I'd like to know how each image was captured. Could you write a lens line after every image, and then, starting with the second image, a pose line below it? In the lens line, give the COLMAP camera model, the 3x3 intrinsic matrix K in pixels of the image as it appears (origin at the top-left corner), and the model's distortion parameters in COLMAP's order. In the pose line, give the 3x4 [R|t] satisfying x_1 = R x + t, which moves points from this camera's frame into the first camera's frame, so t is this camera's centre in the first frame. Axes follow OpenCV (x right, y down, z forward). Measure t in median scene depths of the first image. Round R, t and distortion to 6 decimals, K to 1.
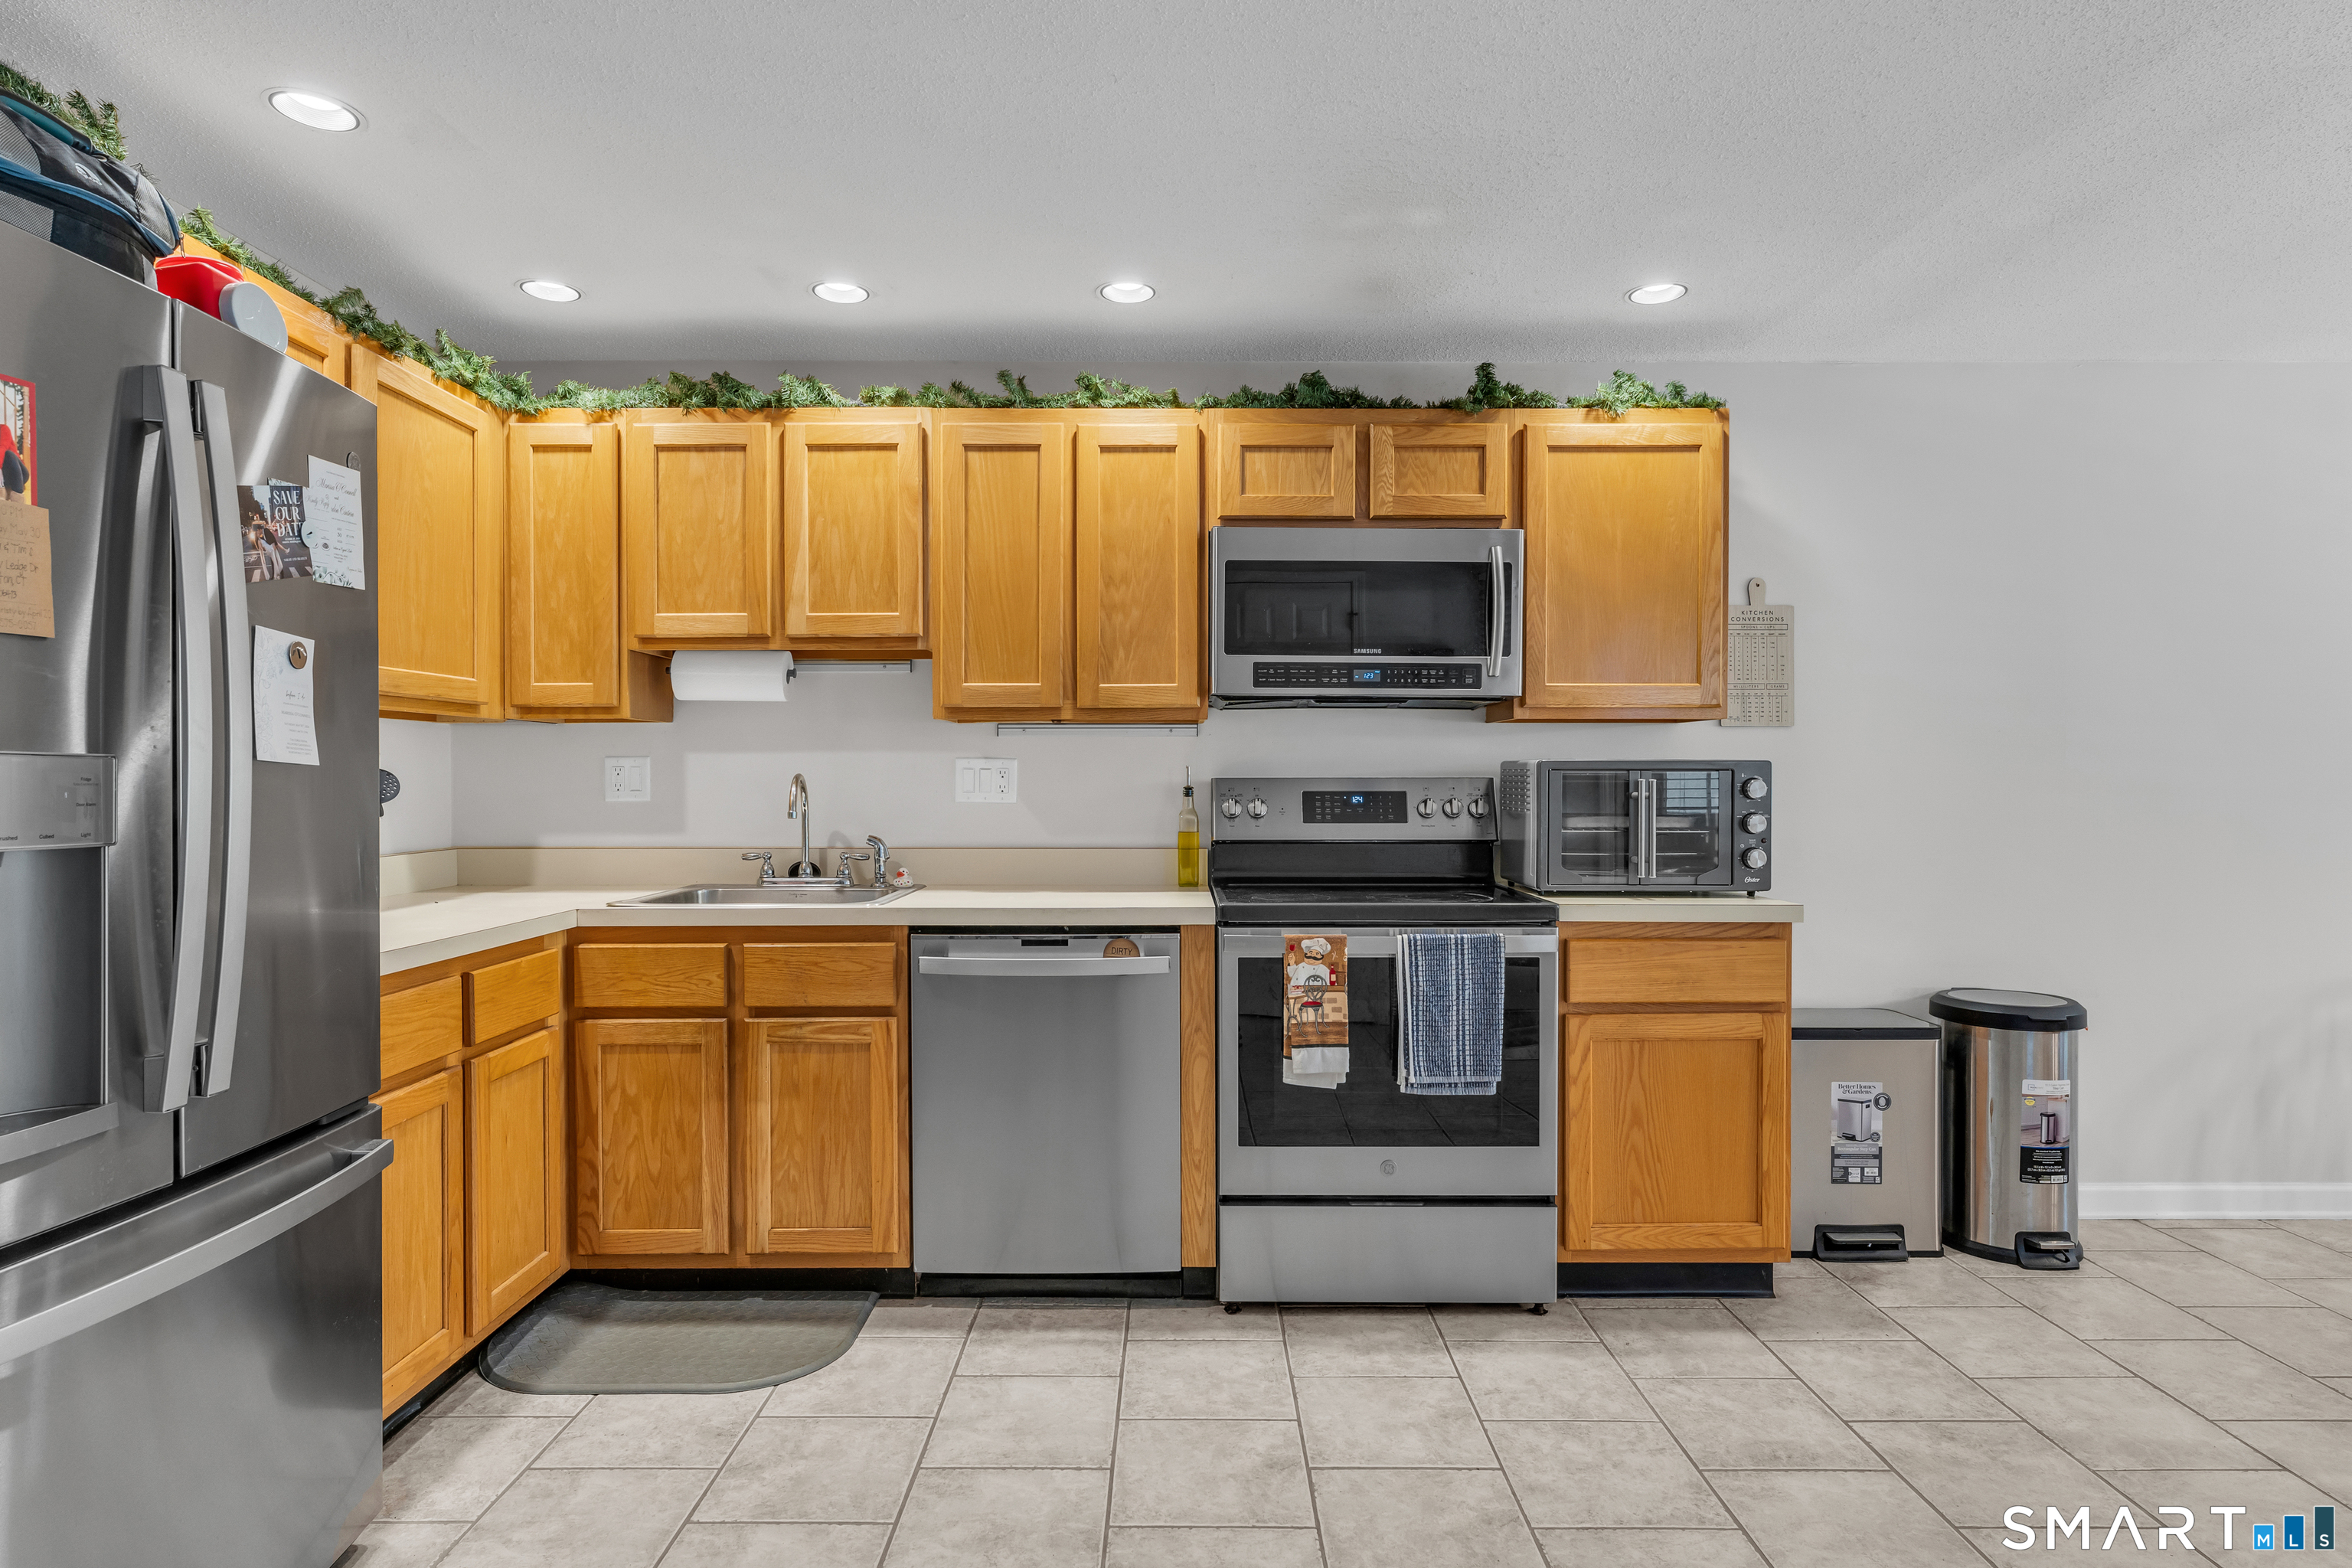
lens RADIAL K [[1263.0, 0, 1176.1], [0, 1263.0, 786.6], [0, 0, 1]] dist [-0.001353, 0.001277]
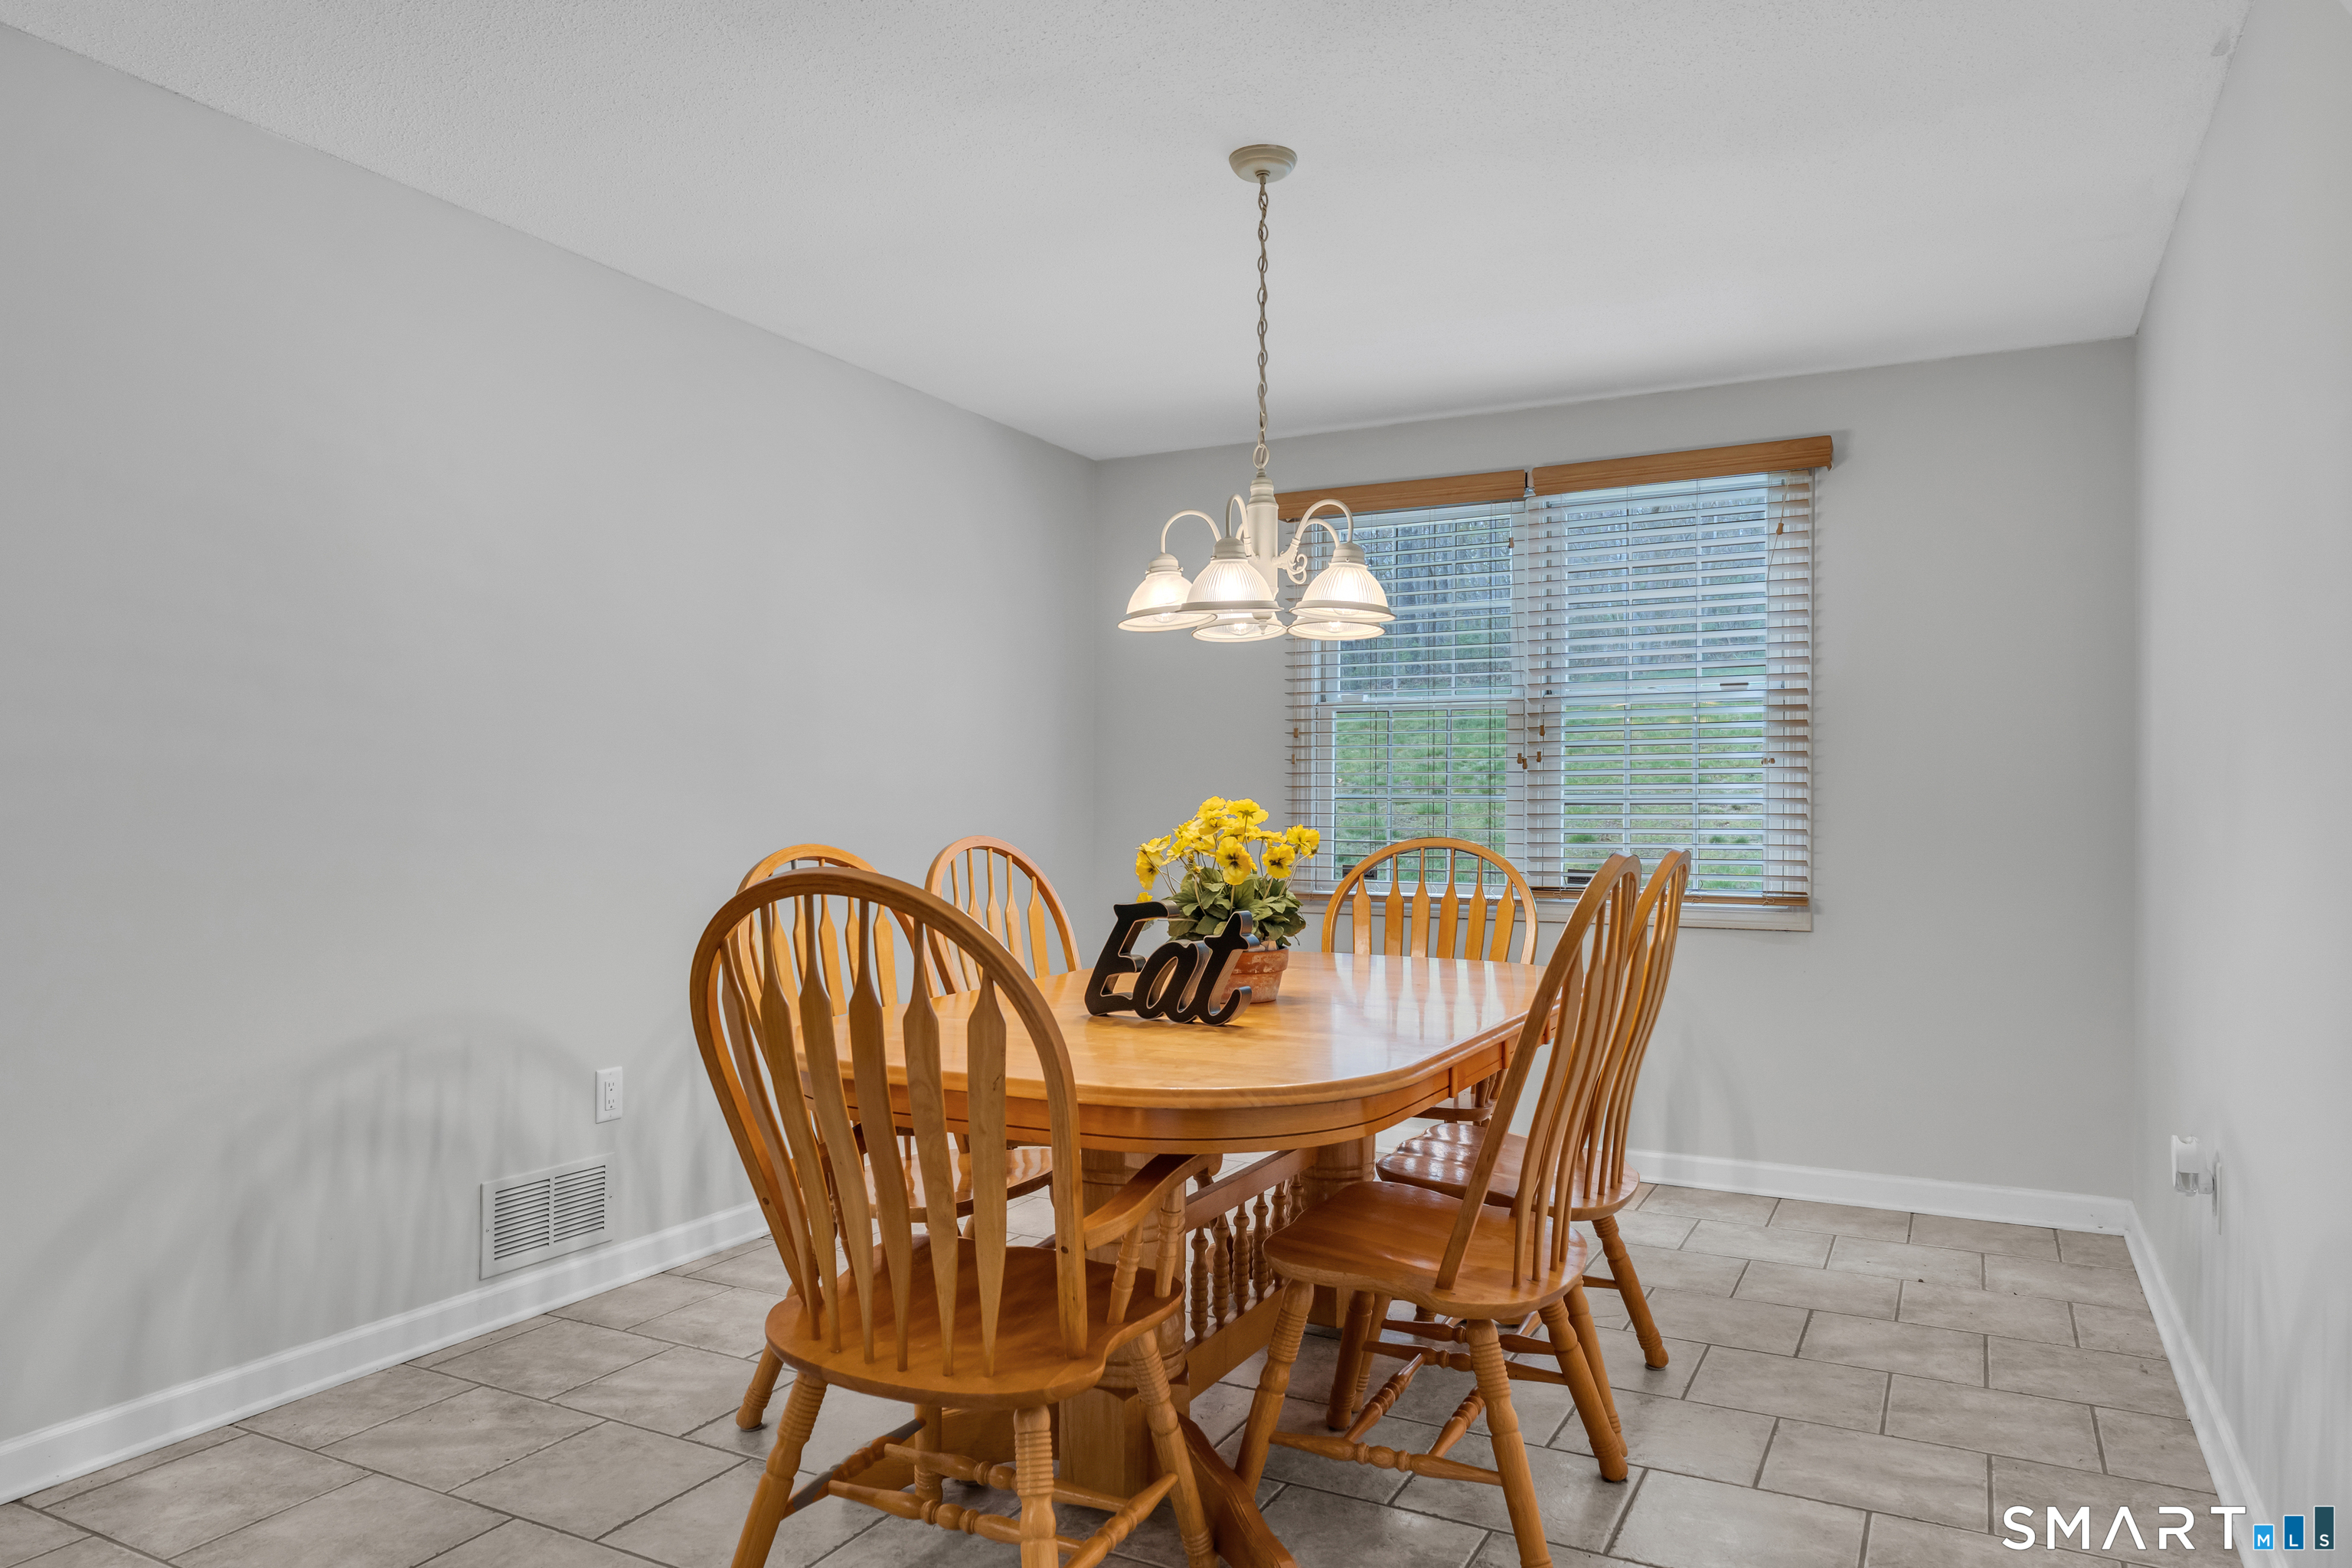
lens RADIAL K [[1527.2, 0, 1166.5], [0, 1527.2, 800.8], [0, 0, 1]] dist [0.001526, 0.004754]
pose [[0.469230, 0.003919, 0.883067, 0.468457], [-0.002521, 0.999992, -0.003098, 0.024343], [-0.883072, -0.000772, 0.469236, 0.241559]]
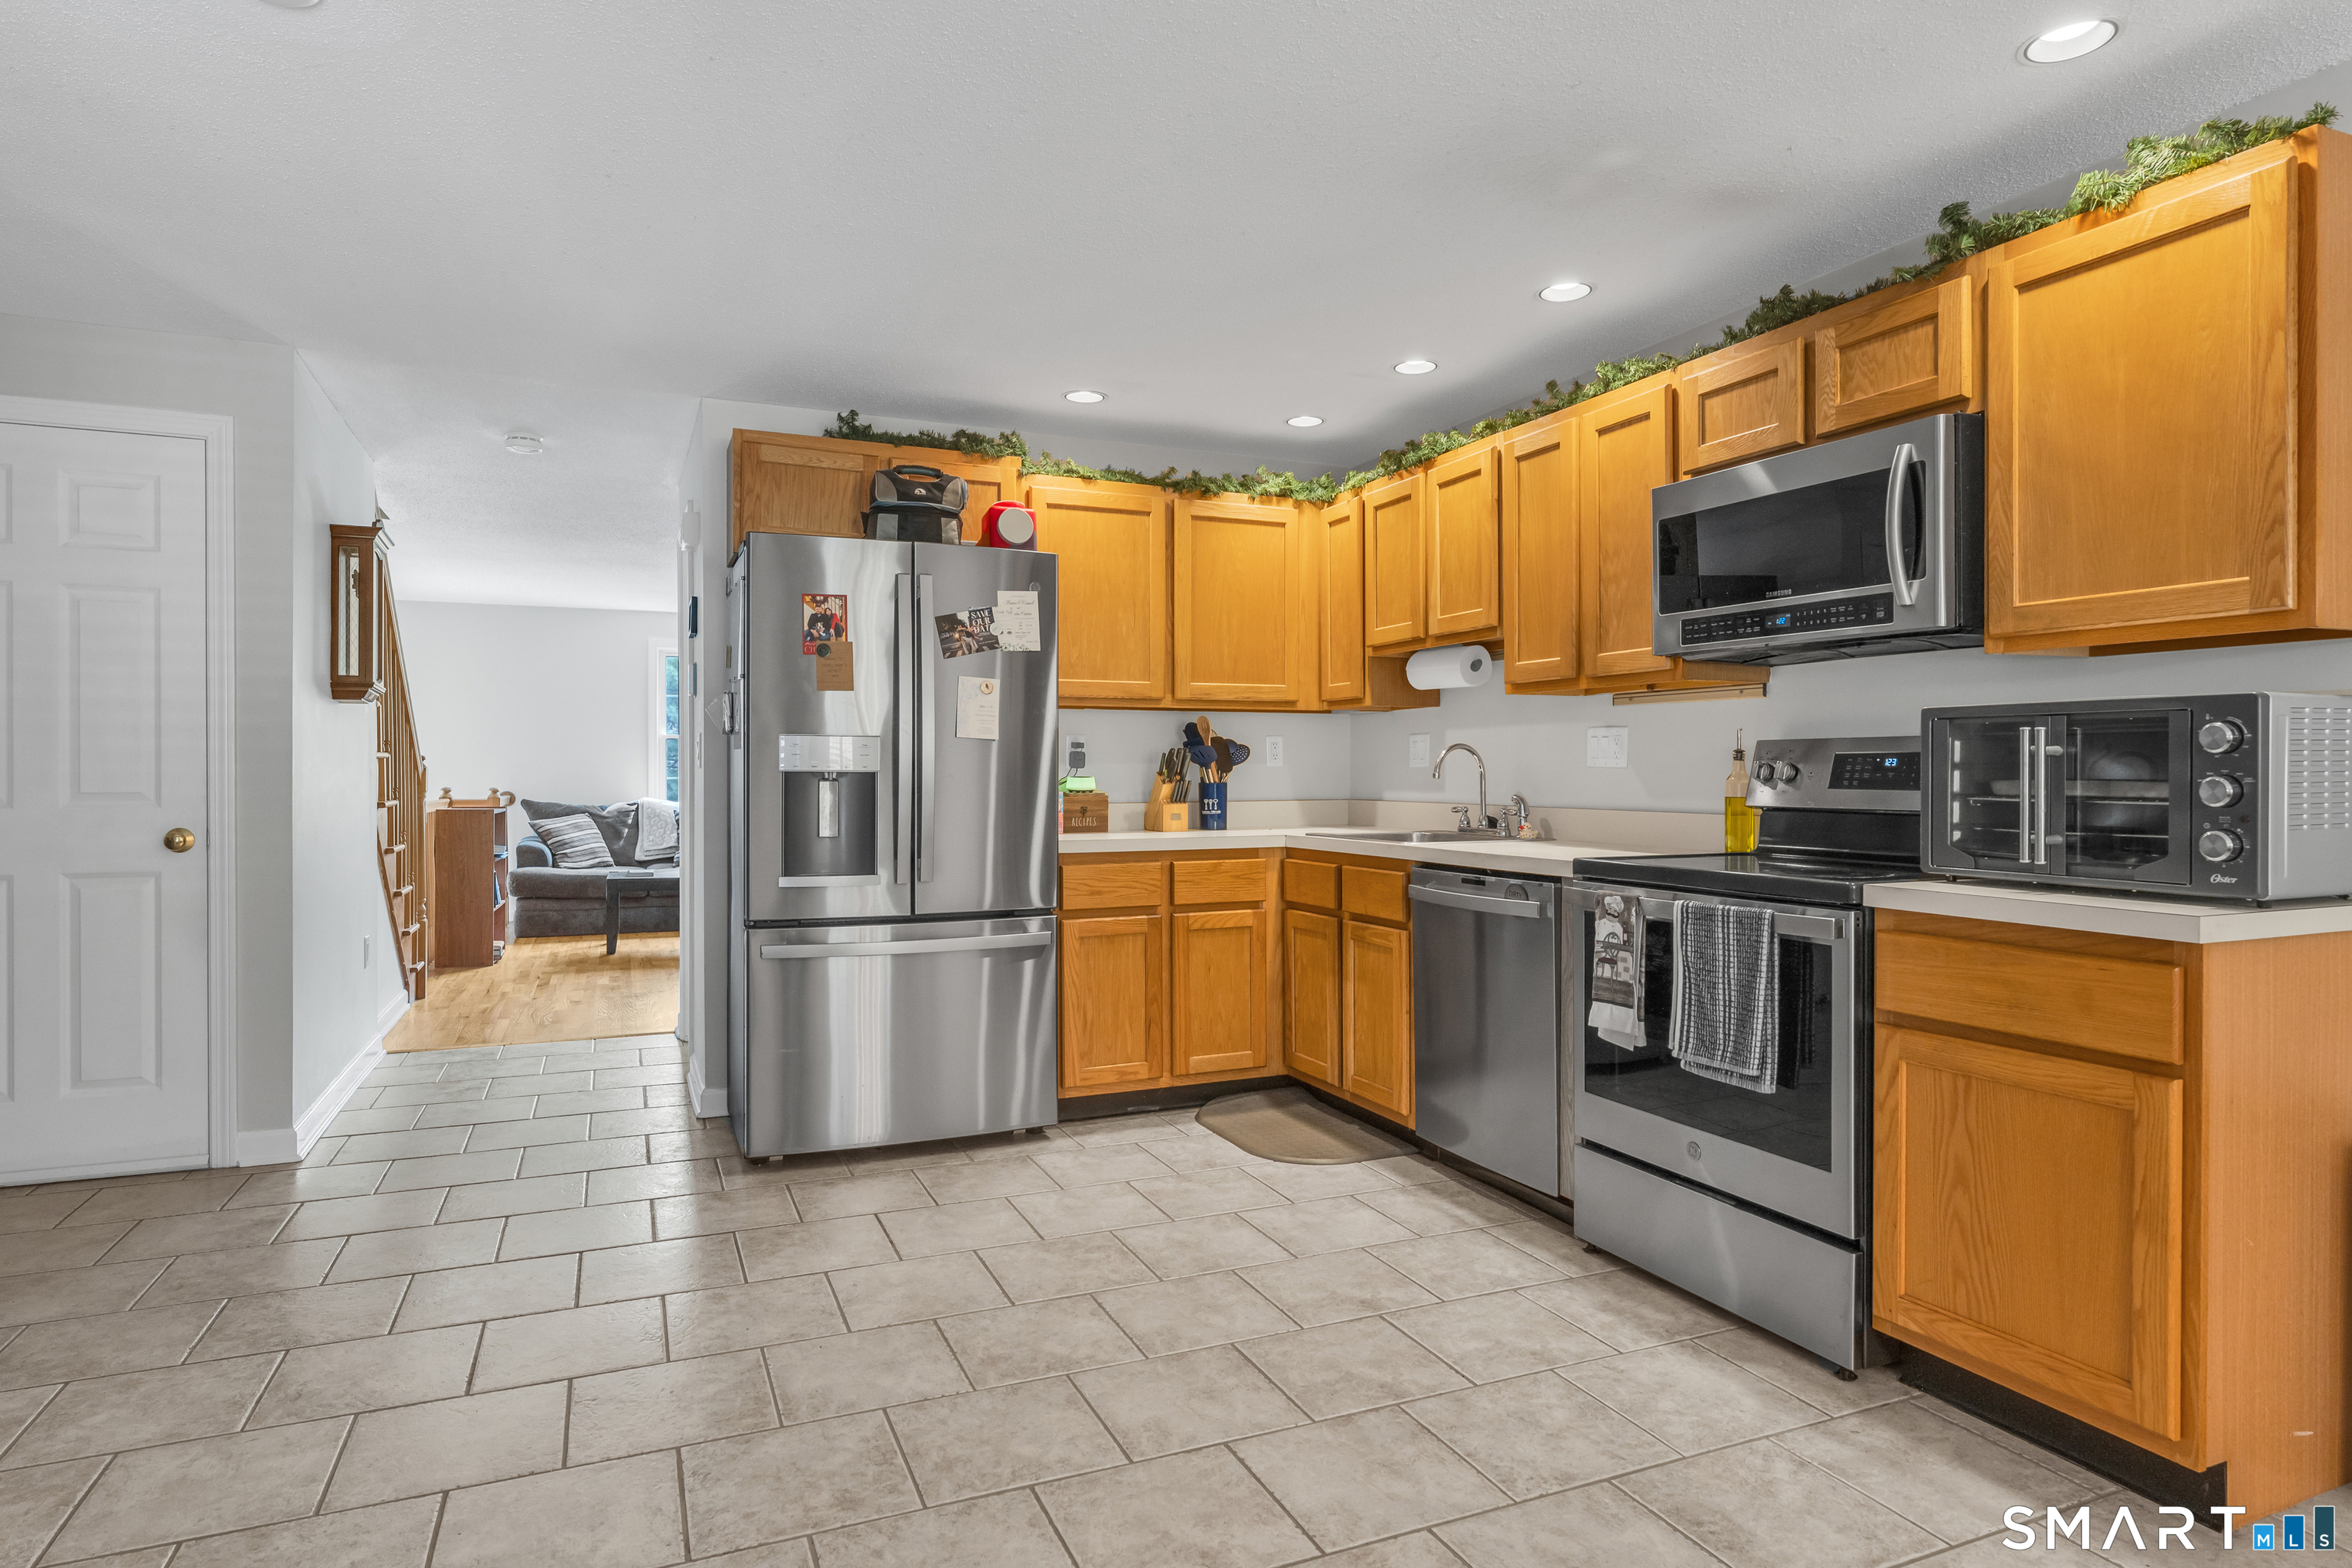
lens RADIAL K [[1308.1, 0, 1174.8], [0, 1308.1, 780.5], [0, 0, 1]] dist [-0.001026, 0.001207]
pose [[0.395104, 0.007361, -0.918607, 0.894978], [-0.004431, 0.999972, 0.006107, 0.022926], [0.918626, 0.001657, 0.395126, 0.259371]]
